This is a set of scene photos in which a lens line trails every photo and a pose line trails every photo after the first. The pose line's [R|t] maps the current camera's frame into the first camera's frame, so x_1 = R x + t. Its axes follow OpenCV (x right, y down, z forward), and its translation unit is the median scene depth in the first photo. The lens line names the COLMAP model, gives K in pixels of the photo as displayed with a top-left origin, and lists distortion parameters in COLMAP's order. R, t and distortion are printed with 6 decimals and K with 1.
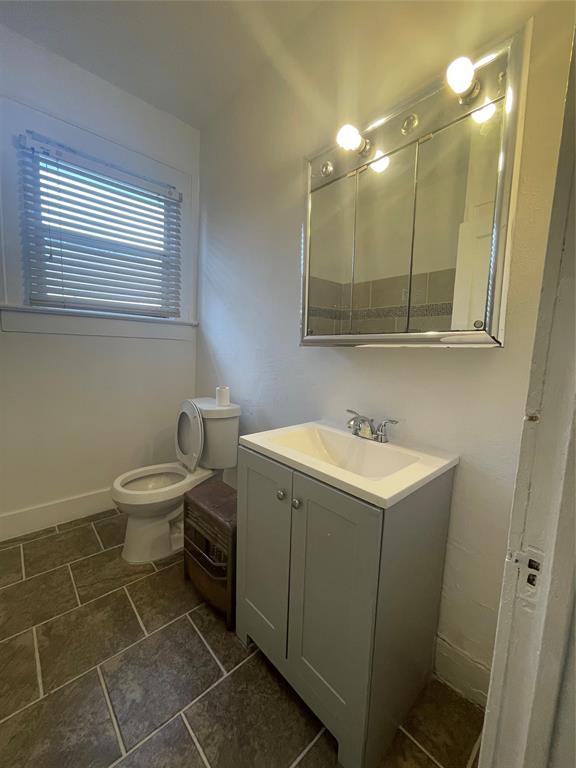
lens RADIAL K [[312.5, 0, 289.6], [0, 312.5, 383.3], [0, 0, 1]] dist [-0.001368, 0.000378]
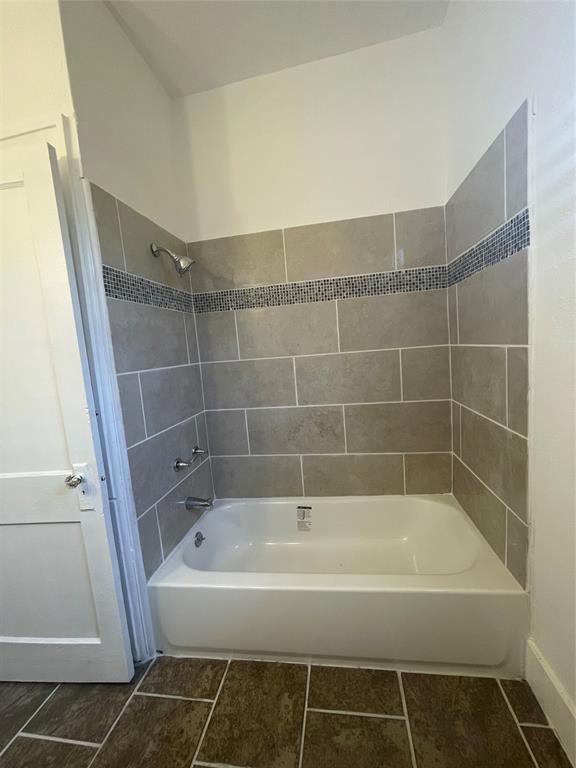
lens RADIAL K [[312.5, 0, 289.6], [0, 312.5, 383.3], [0, 0, 1]] dist [-0.001368, 0.000378]
pose [[-0.787728, 0.096006, -0.608497, -0.361935], [-0.015094, 0.984476, 0.174866, -0.193412], [0.615839, 0.146932, -0.774050, 1.129457]]
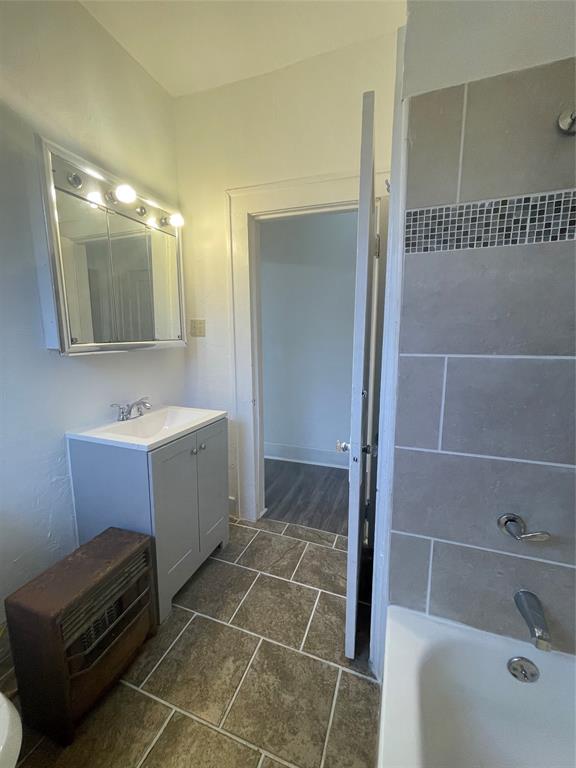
lens RADIAL K [[312.5, 0, 289.6], [0, 312.5, 383.3], [0, 0, 1]] dist [-0.001368, 0.000378]
pose [[-0.461018, -0.173872, 0.870190, -0.941353], [0.082269, 0.968019, 0.237005, -0.182314], [-0.883569, 0.180853, -0.431970, 0.735494]]
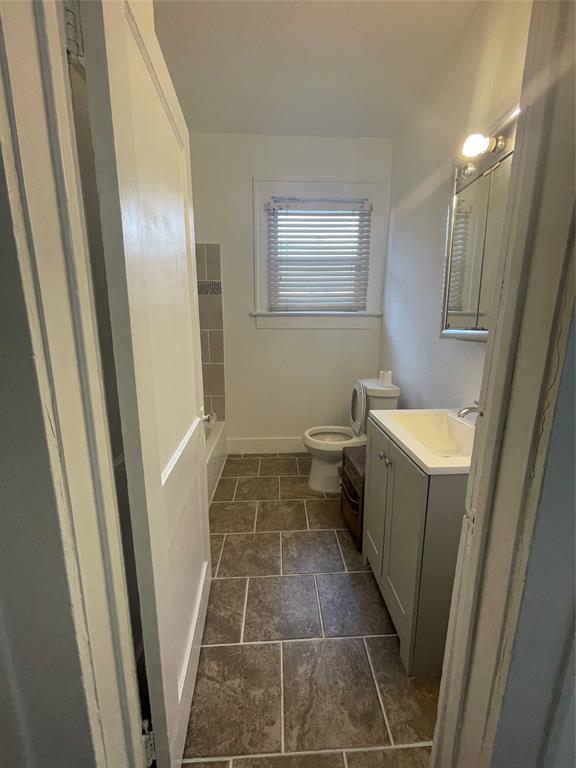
lens RADIAL K [[312.5, 0, 289.6], [0, 312.5, 383.3], [0, 0, 1]] dist [-0.001368, 0.000378]
pose [[0.763463, 0.087453, -0.639903, 0.310055], [-0.043407, 0.995498, 0.084261, -0.029191], [0.644391, -0.036554, 0.763822, -0.165878]]
